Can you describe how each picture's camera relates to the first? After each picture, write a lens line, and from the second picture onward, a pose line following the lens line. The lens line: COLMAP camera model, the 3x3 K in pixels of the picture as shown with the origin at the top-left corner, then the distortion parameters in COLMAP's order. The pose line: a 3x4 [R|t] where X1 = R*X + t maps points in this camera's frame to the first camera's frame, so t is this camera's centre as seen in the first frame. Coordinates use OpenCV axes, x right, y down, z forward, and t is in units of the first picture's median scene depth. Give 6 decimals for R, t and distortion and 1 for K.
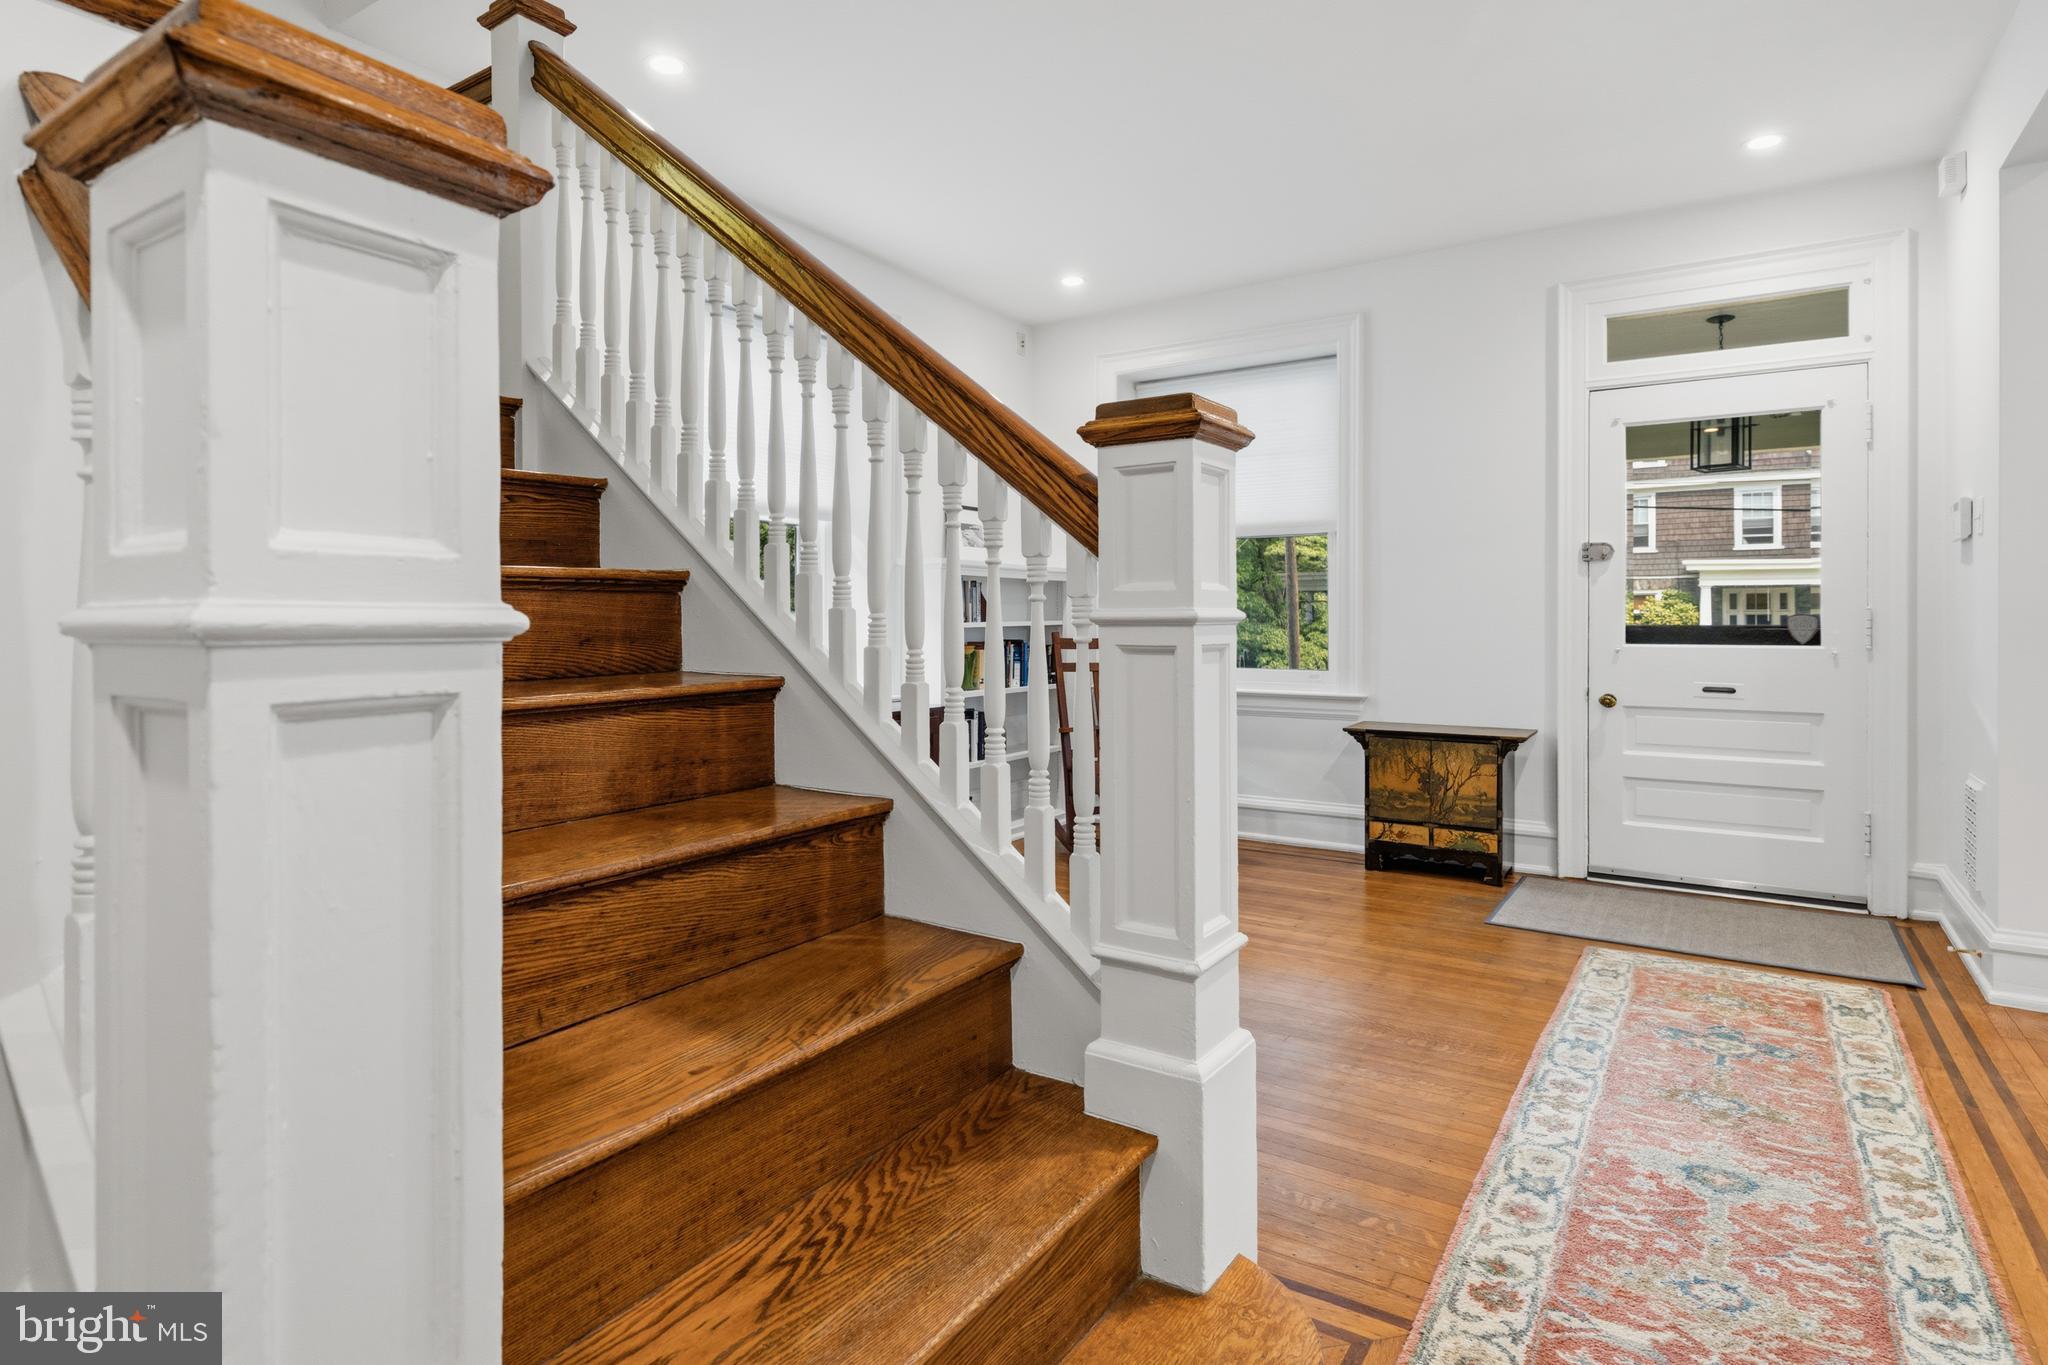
lens RADIAL K [[1059.0, 0, 1043.4], [0, 1059.0, 628.5], [0, 0, 1]] dist [0.000223, 0.002342]
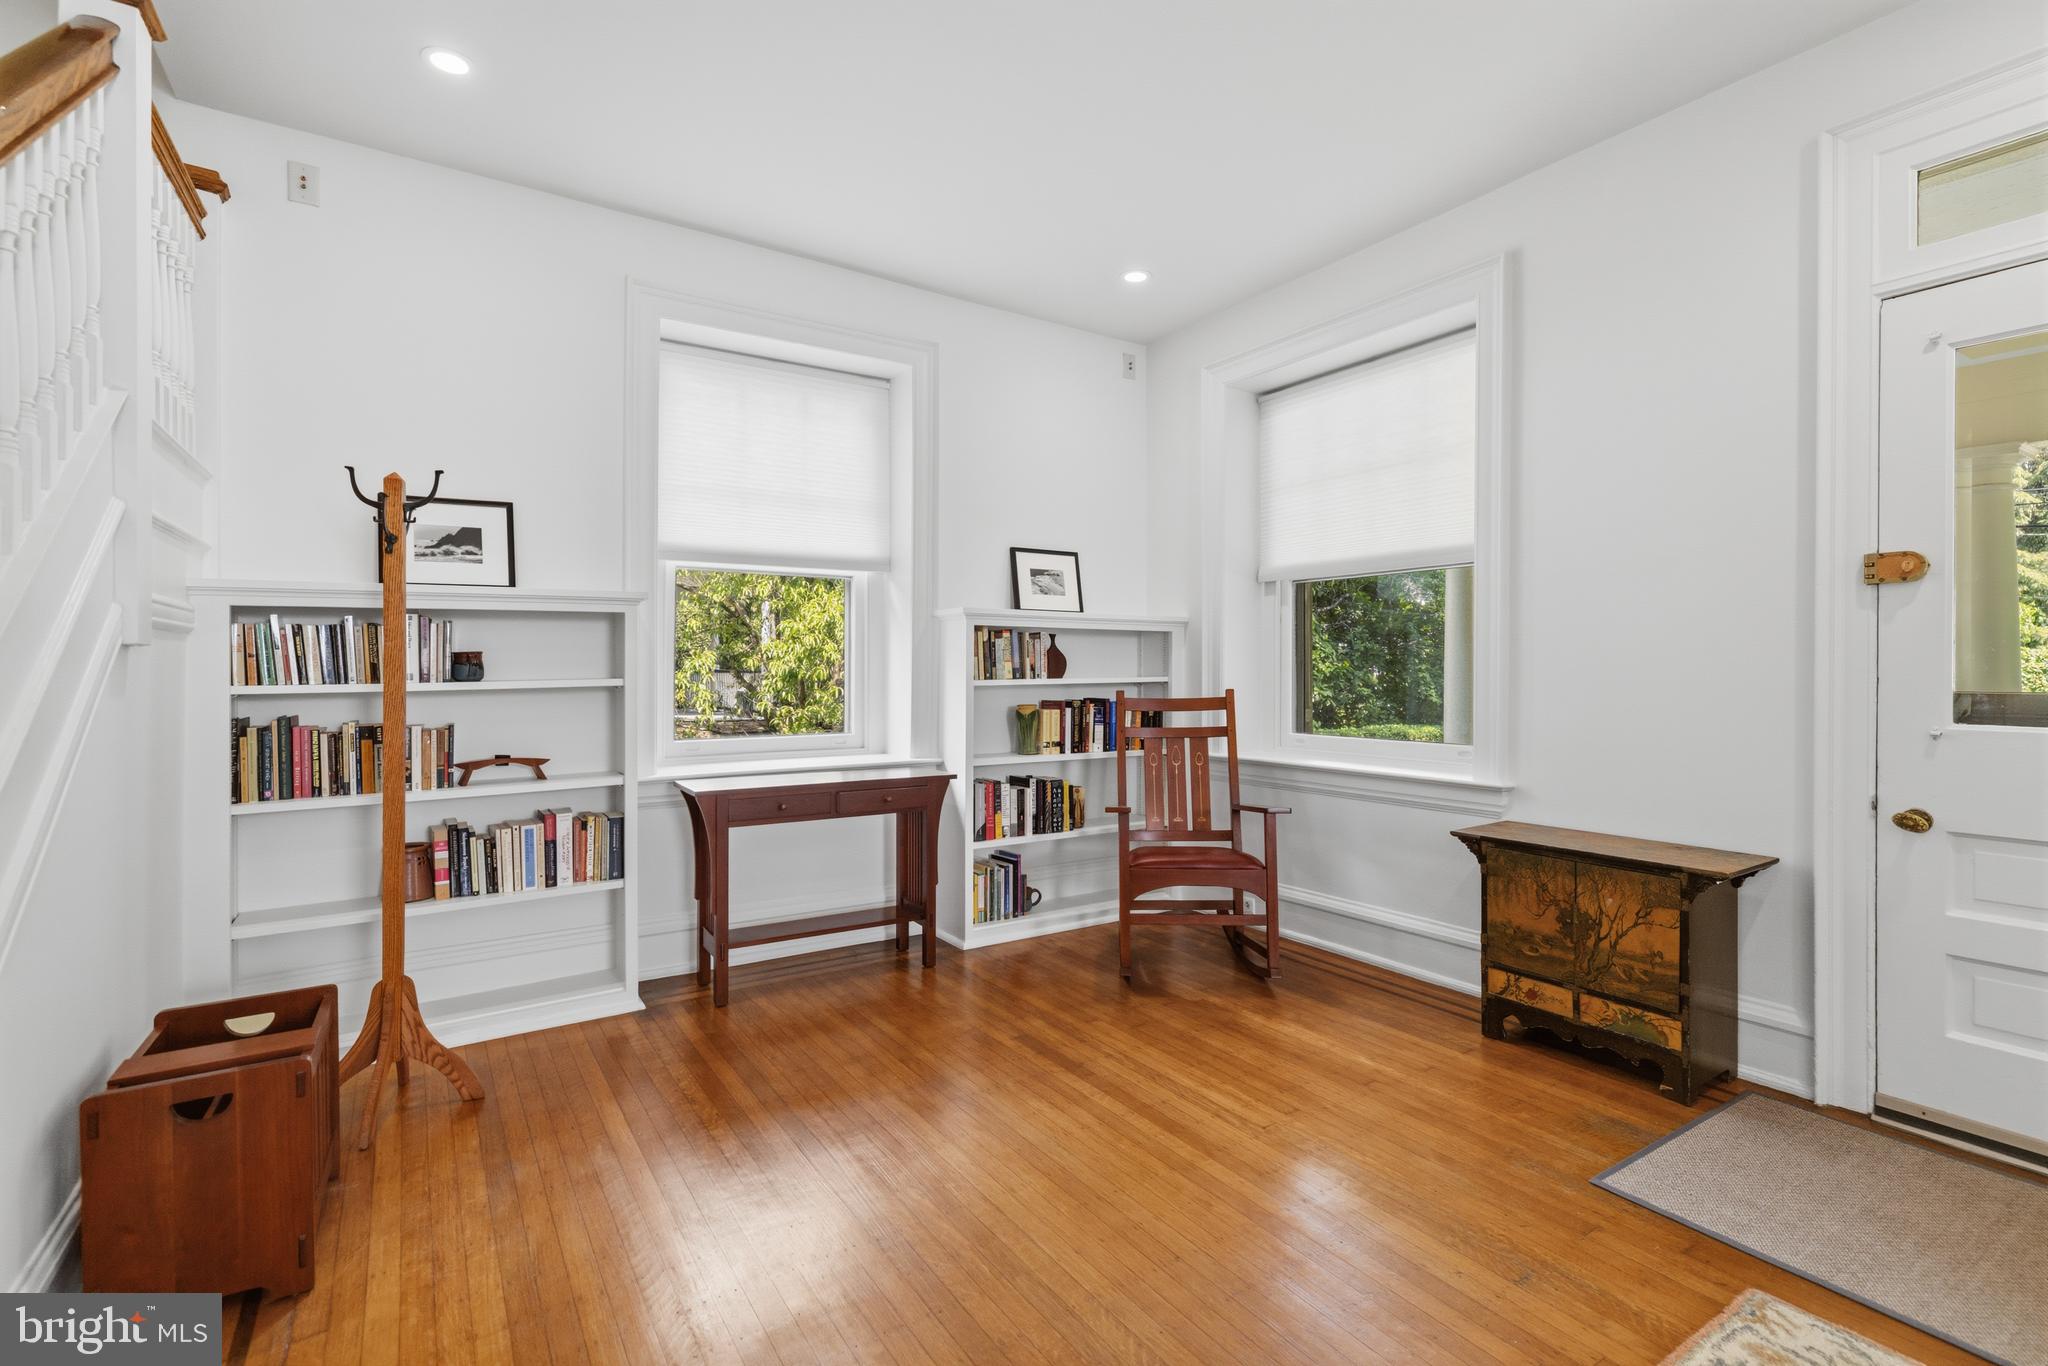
lens RADIAL K [[934.5, 0, 1027.4], [0, 934.5, 671.4], [0, 0, 1]] dist [0.003754, 0.000921]
pose [[0.915003, 0.001908, -0.403443, 0.293577], [-0.004485, 0.999975, -0.005442, -0.009415], [0.403423, 0.006789, 0.914989, 0.326910]]
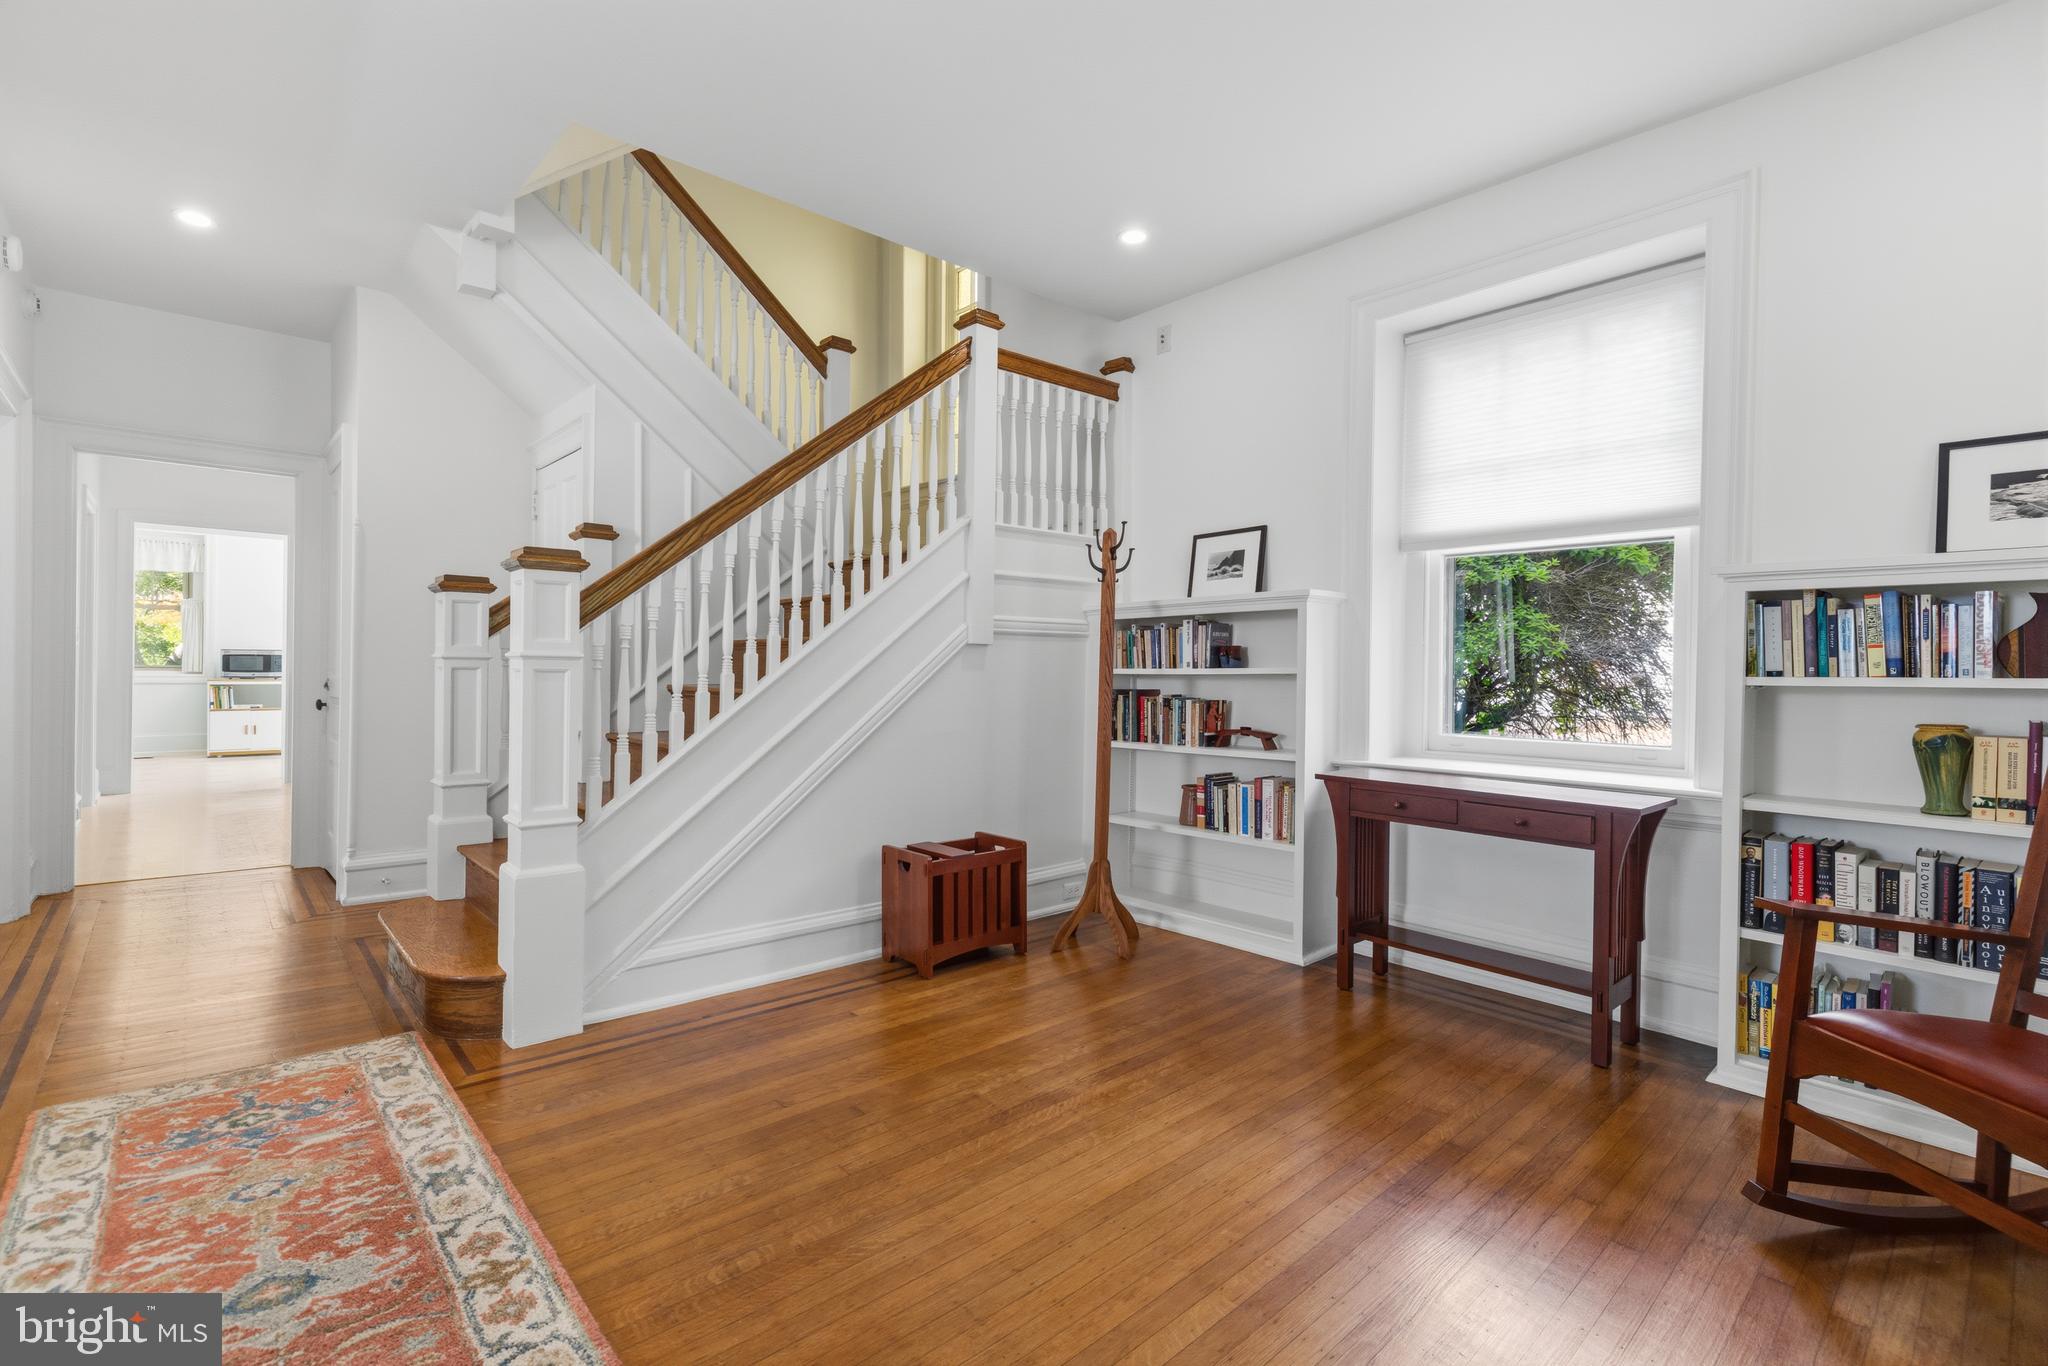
lens RADIAL K [[934.5, 0, 1008.6], [0, 934.5, 676.0], [0, 0, 1]] dist [0.003754, 0.000921]
pose [[-0.276299, 0.009521, -0.961024, 0.556575], [-0.018552, 0.999712, 0.015238, -0.006514], [0.960893, 0.022039, -0.276043, 0.822530]]
